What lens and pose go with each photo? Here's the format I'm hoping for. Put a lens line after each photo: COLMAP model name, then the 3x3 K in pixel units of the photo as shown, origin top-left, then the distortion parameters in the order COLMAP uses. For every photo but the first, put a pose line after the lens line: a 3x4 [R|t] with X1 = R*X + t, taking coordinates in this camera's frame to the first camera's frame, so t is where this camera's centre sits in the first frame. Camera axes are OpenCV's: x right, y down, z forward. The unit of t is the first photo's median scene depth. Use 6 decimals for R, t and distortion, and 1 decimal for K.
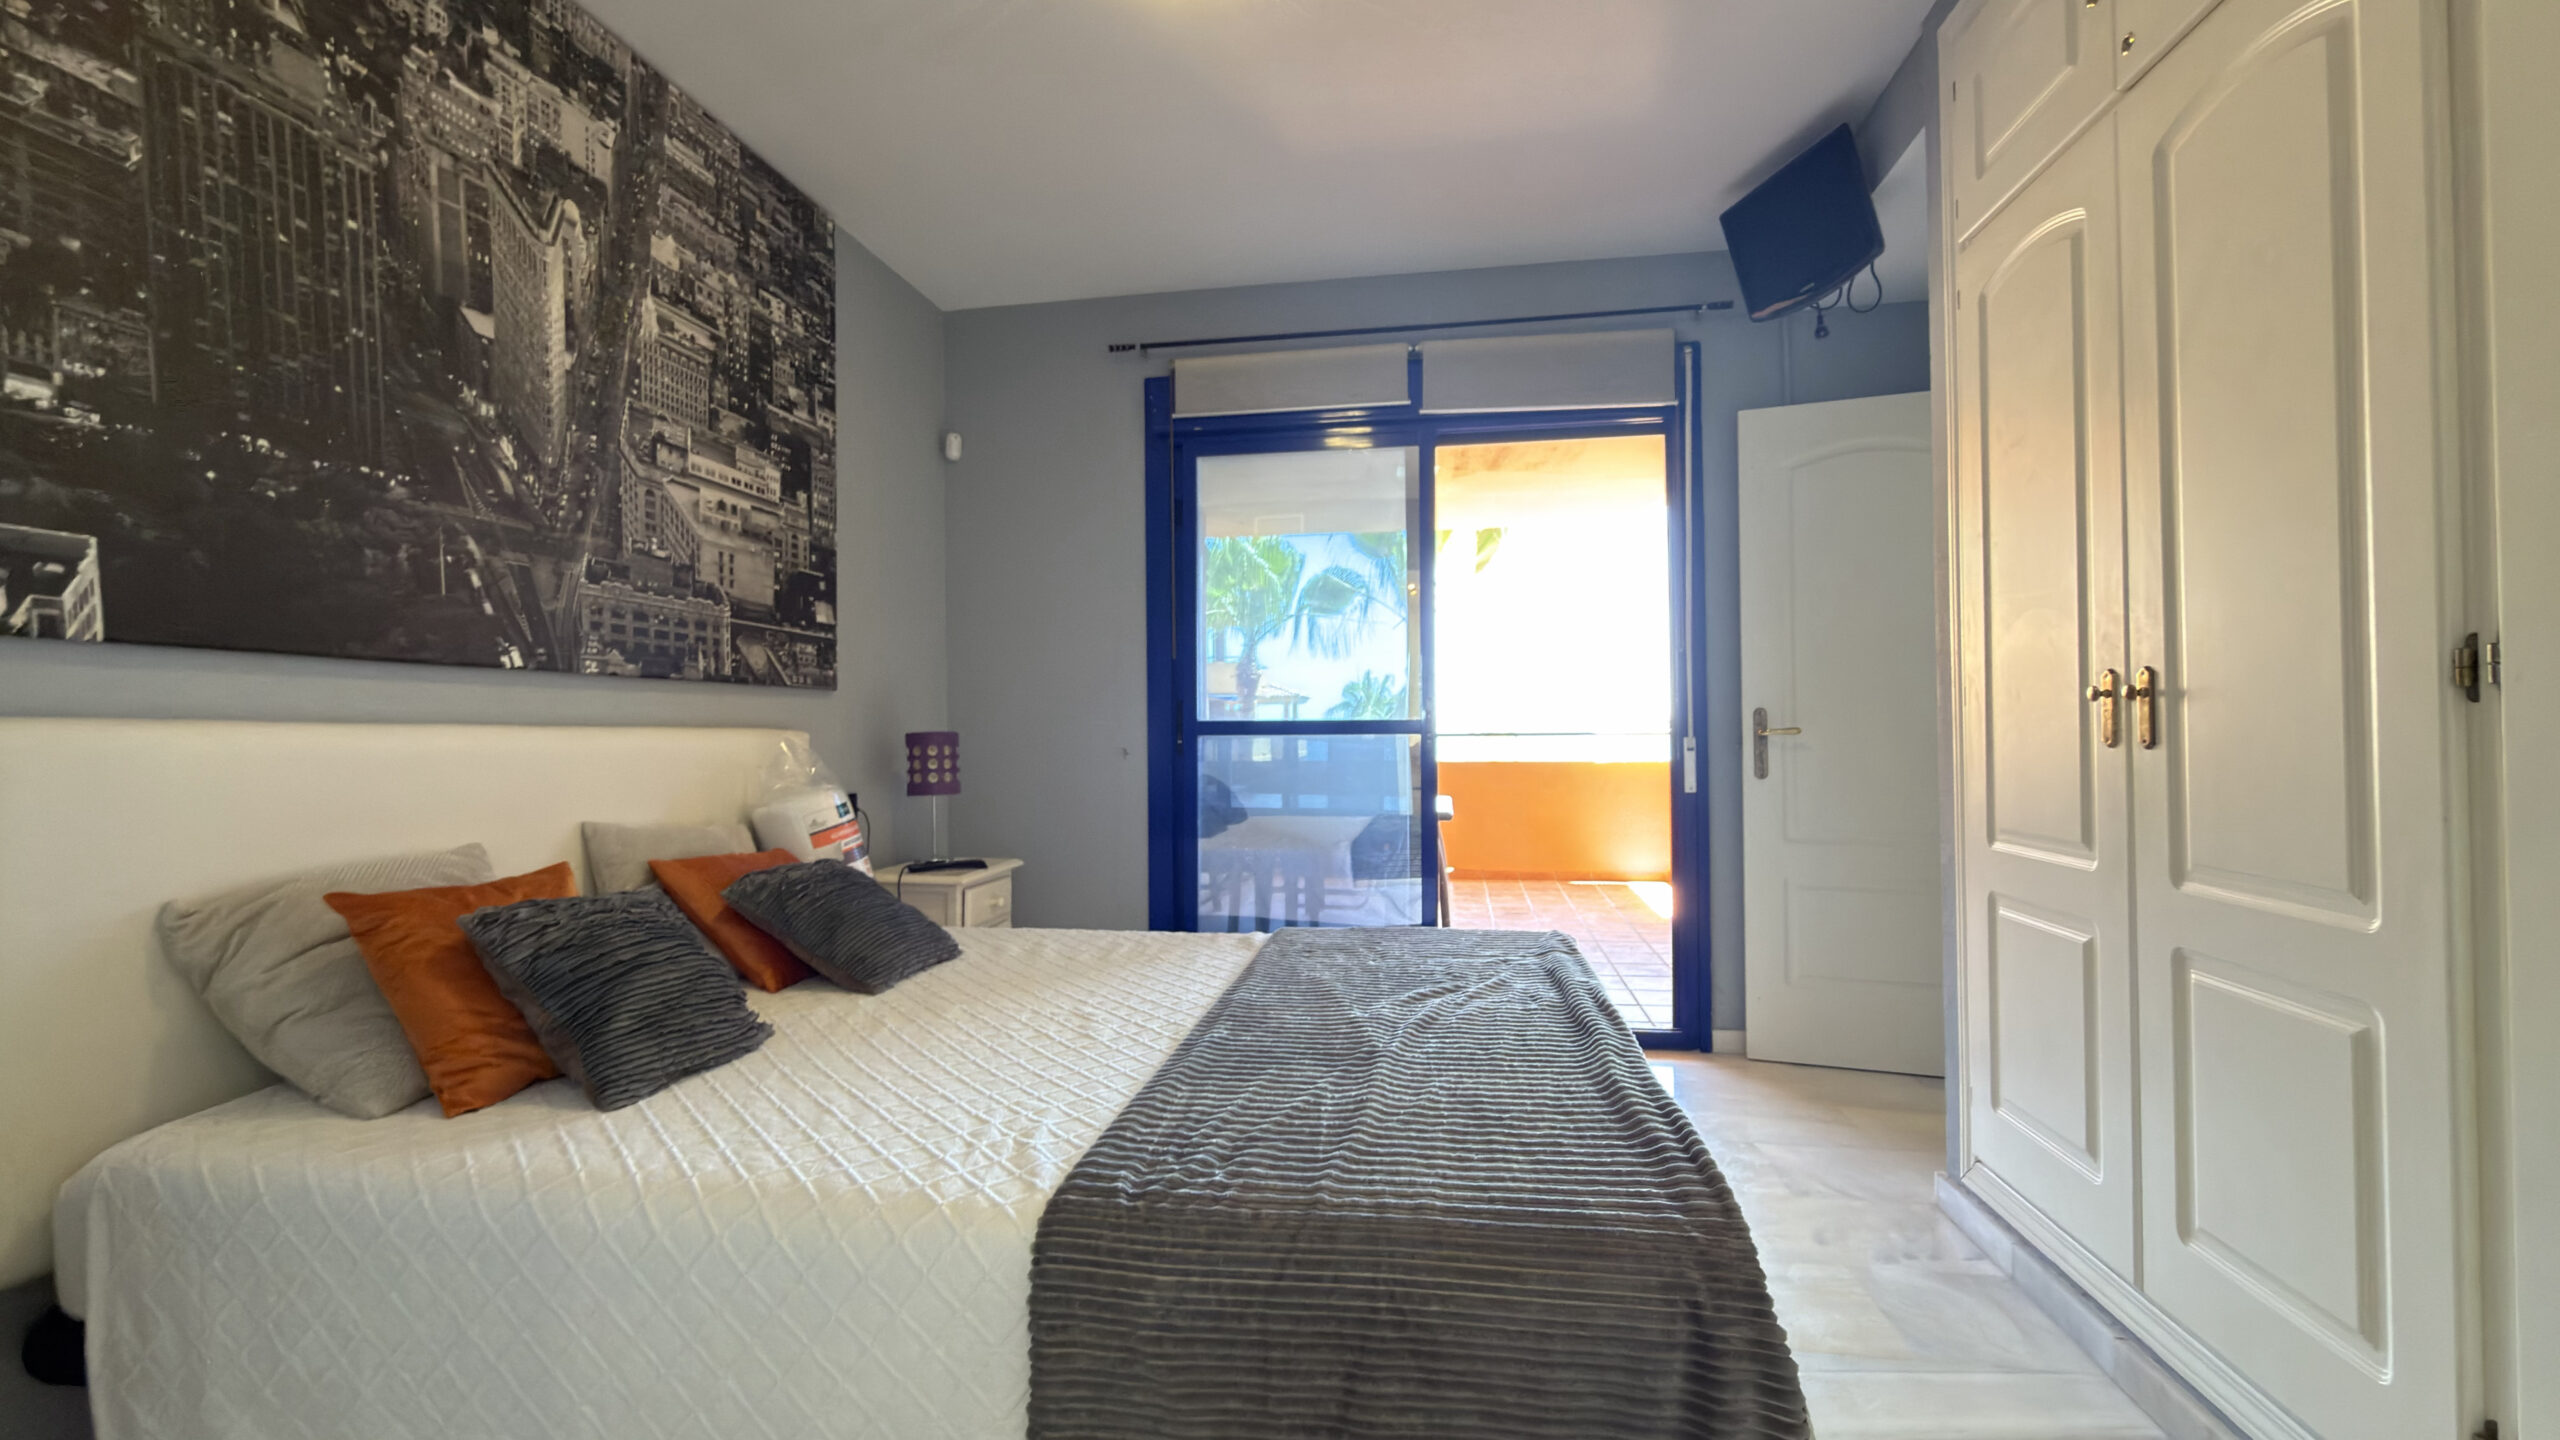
lens RADIAL K [[1026.6, 0, 1278.3], [0, 1026.6, 725.0], [0, 0, 1]] dist [-0.001438, 0.000644]
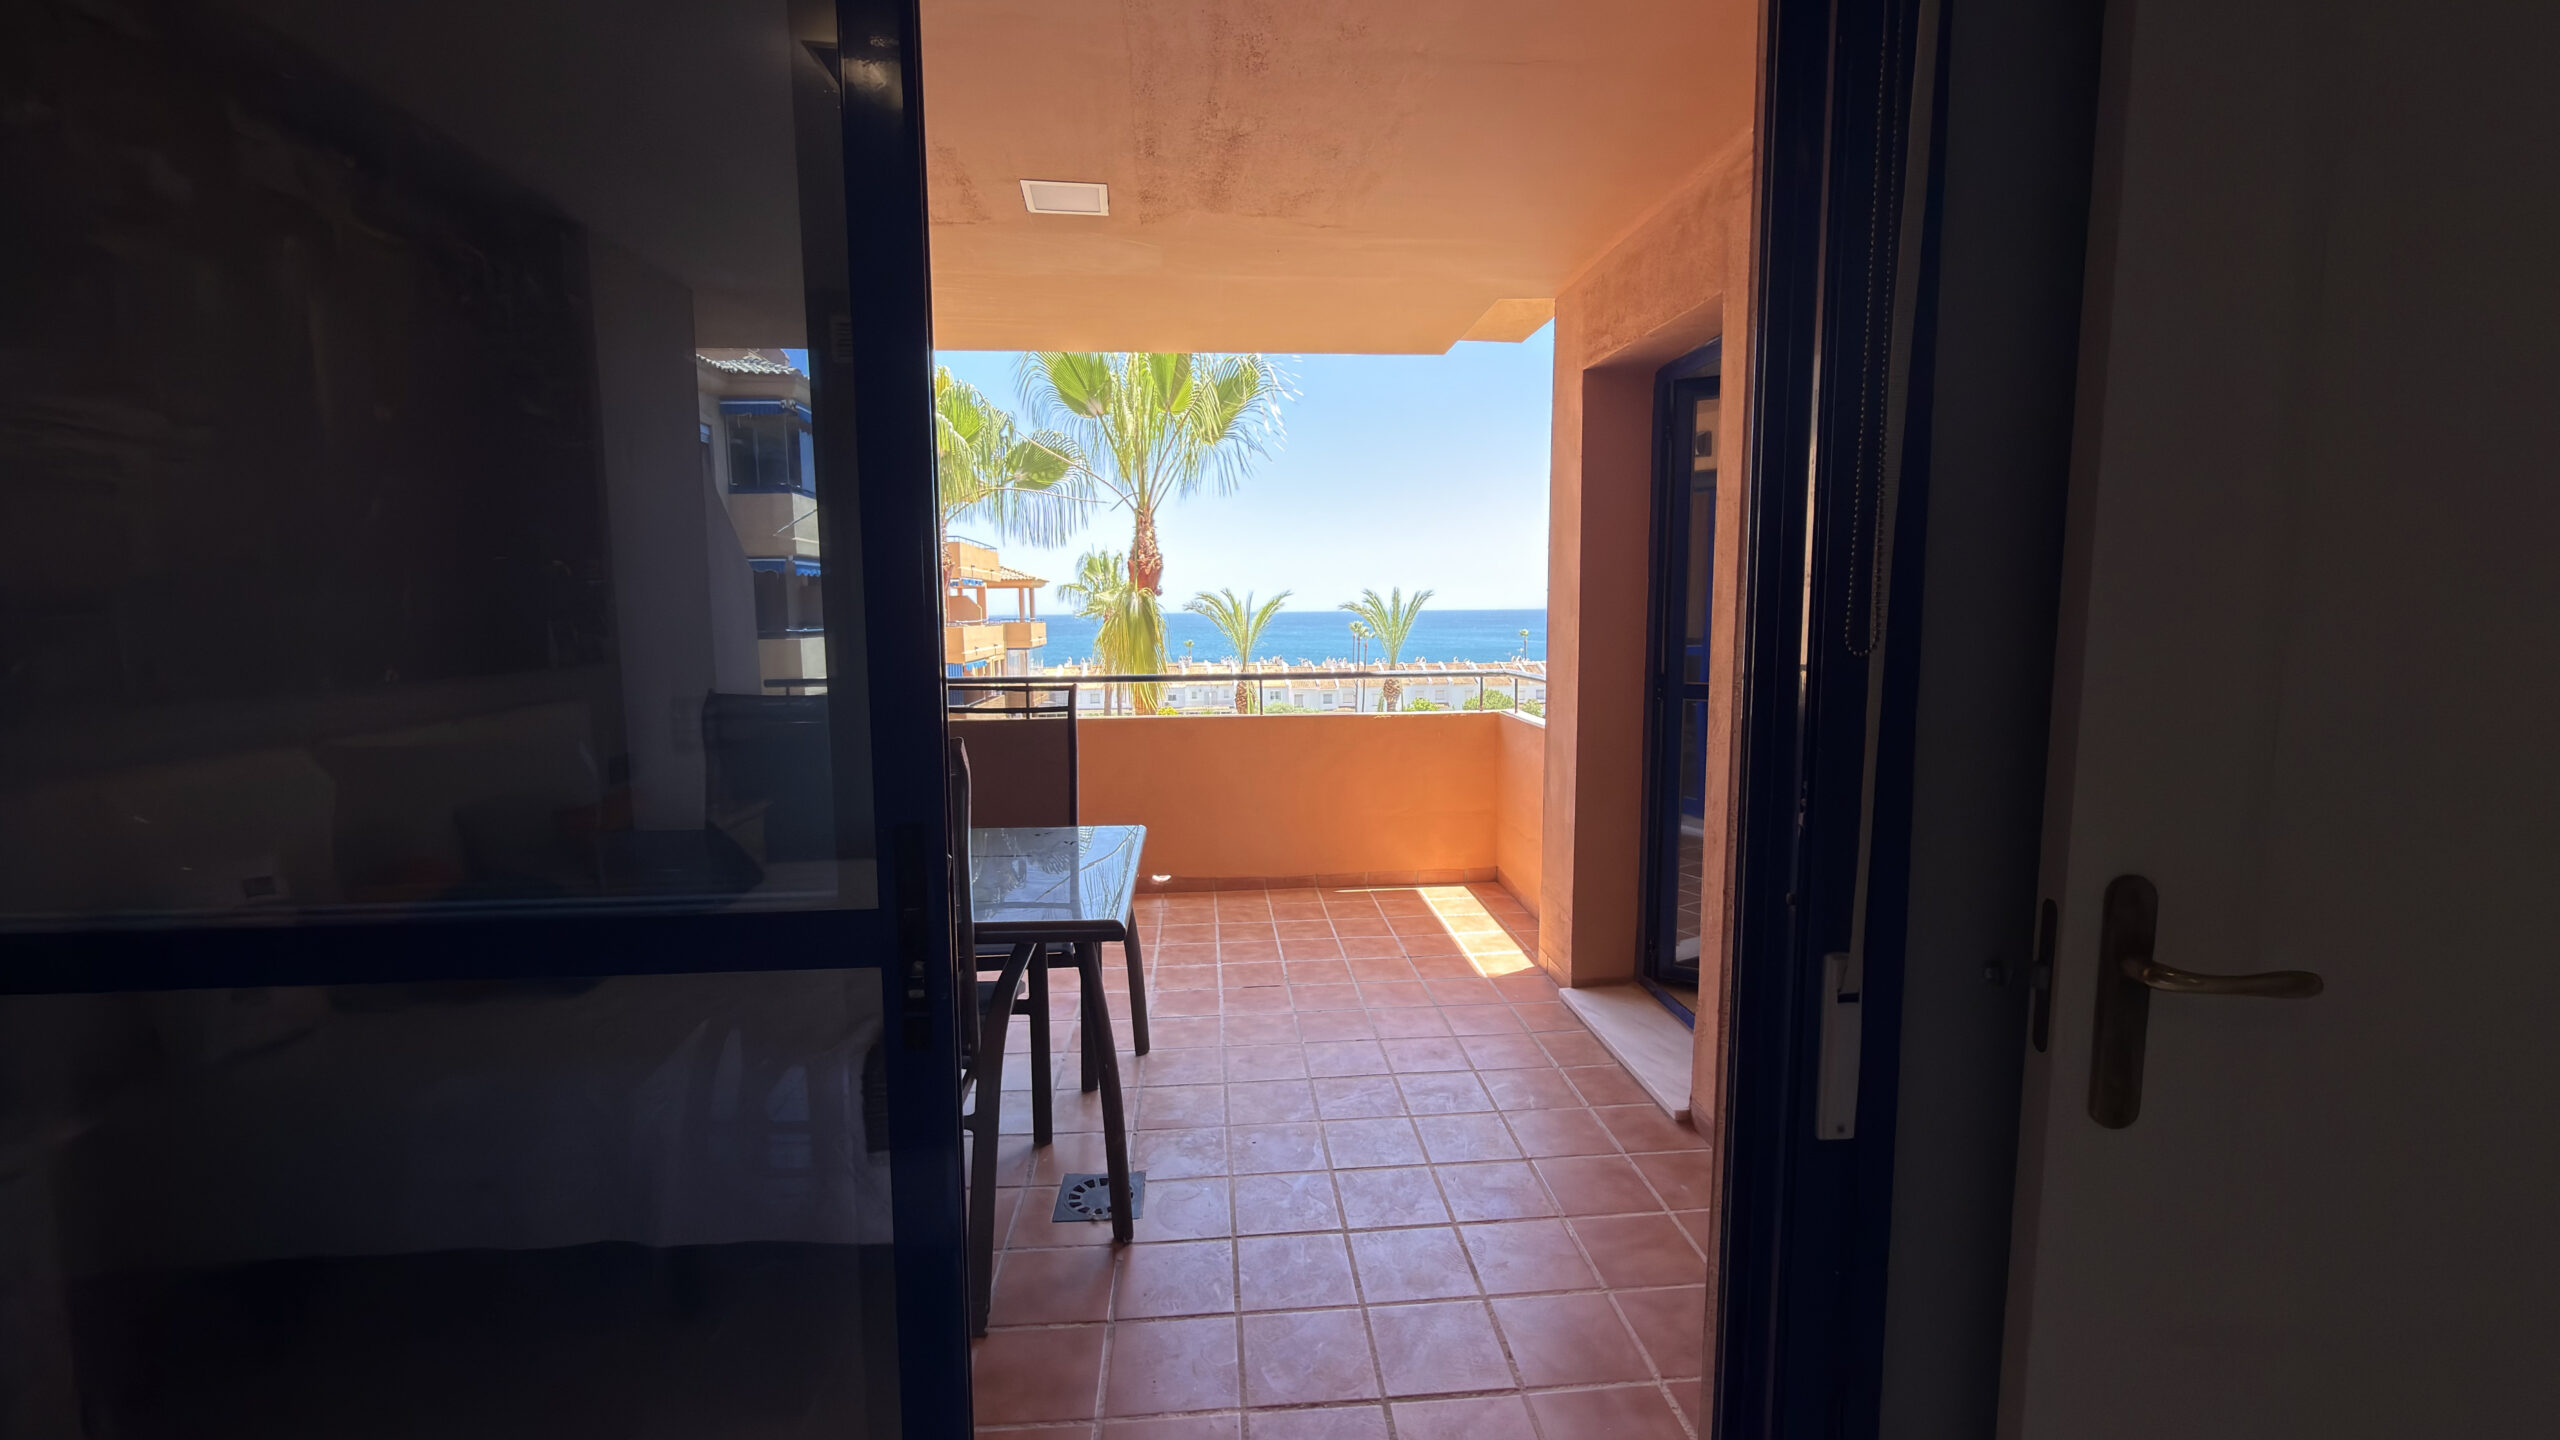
lens RADIAL K [[1026.6, 0, 1275.6], [0, 1026.6, 717.3], [0, 0, 1]] dist [-0.001438, 0.000644]
pose [[0.971387, -0.024123, 0.236276, 0.246900], [-0.001445, 0.994210, 0.107447, -0.113156], [-0.237499, -0.104714, 0.965727, 1.043882]]
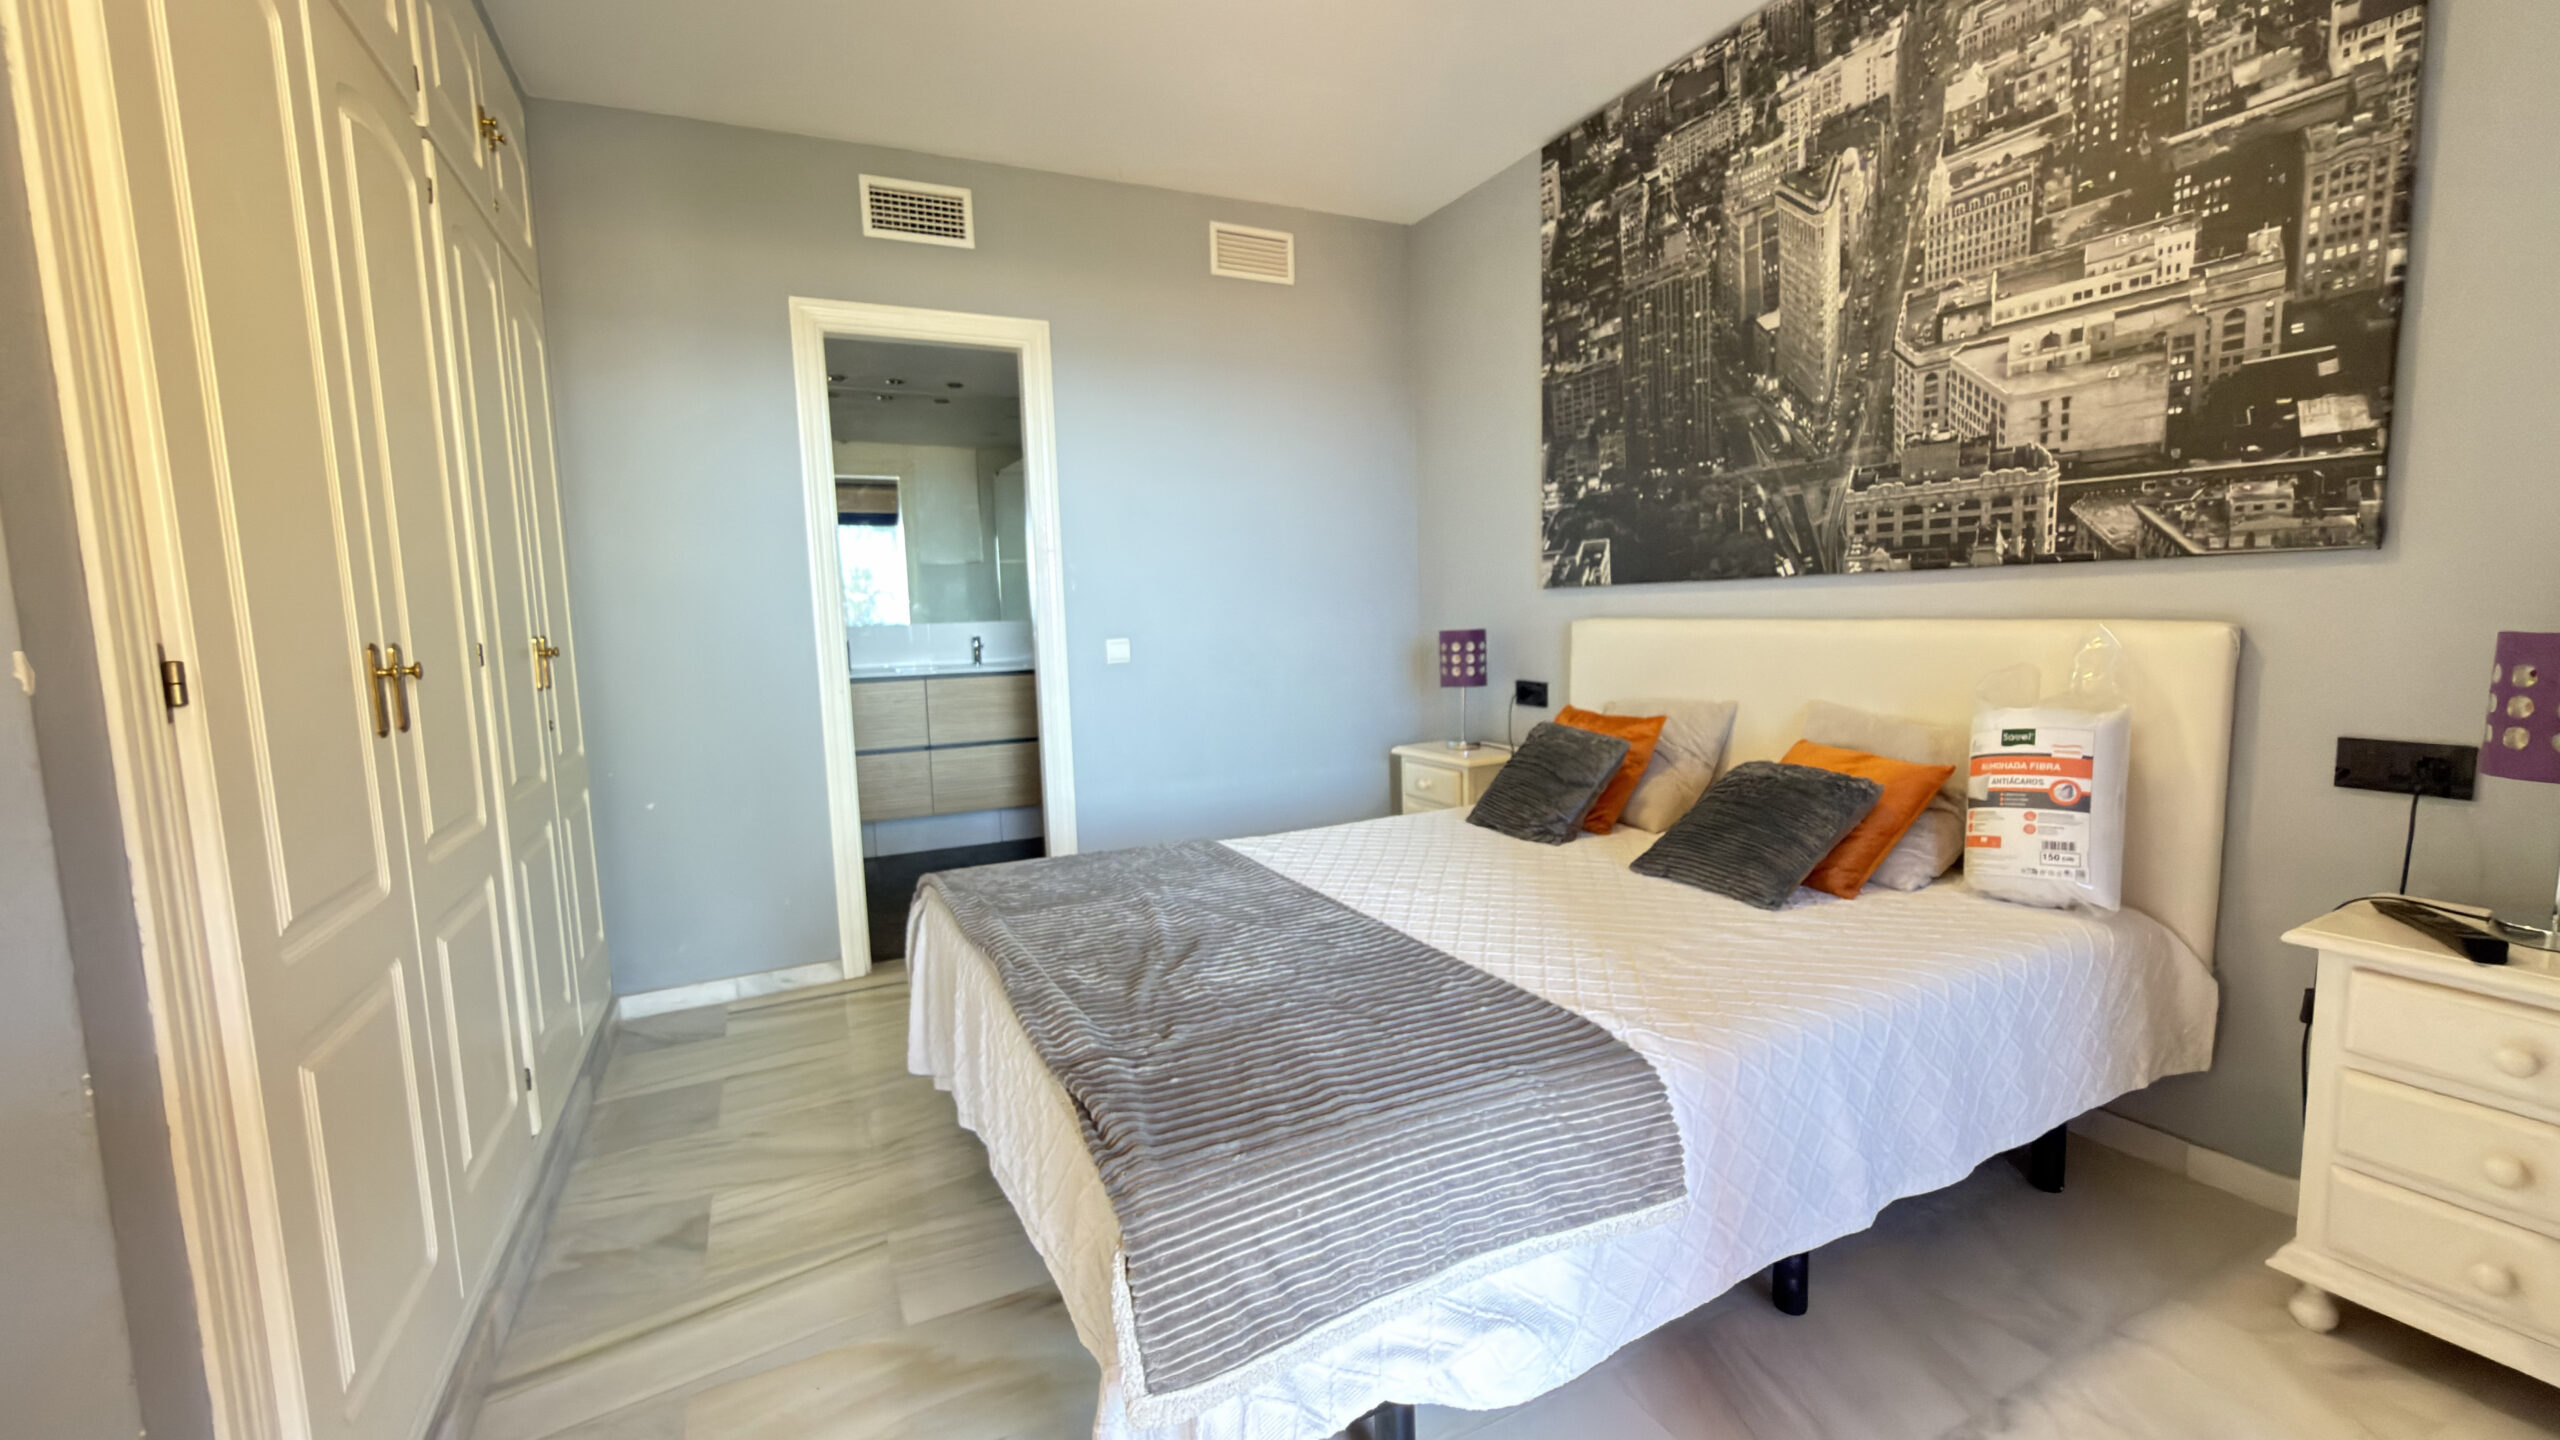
lens RADIAL K [[1026.6, 0, 1292.7], [0, 1026.6, 724.9], [0, 0, 1]] dist [-0.001438, 0.000644]
pose [[-0.803765, 0.099275, -0.586606, 0.450959], [0.040856, 0.992863, 0.112047, -0.031706], [0.593543, 0.066093, -0.802084, 1.373651]]
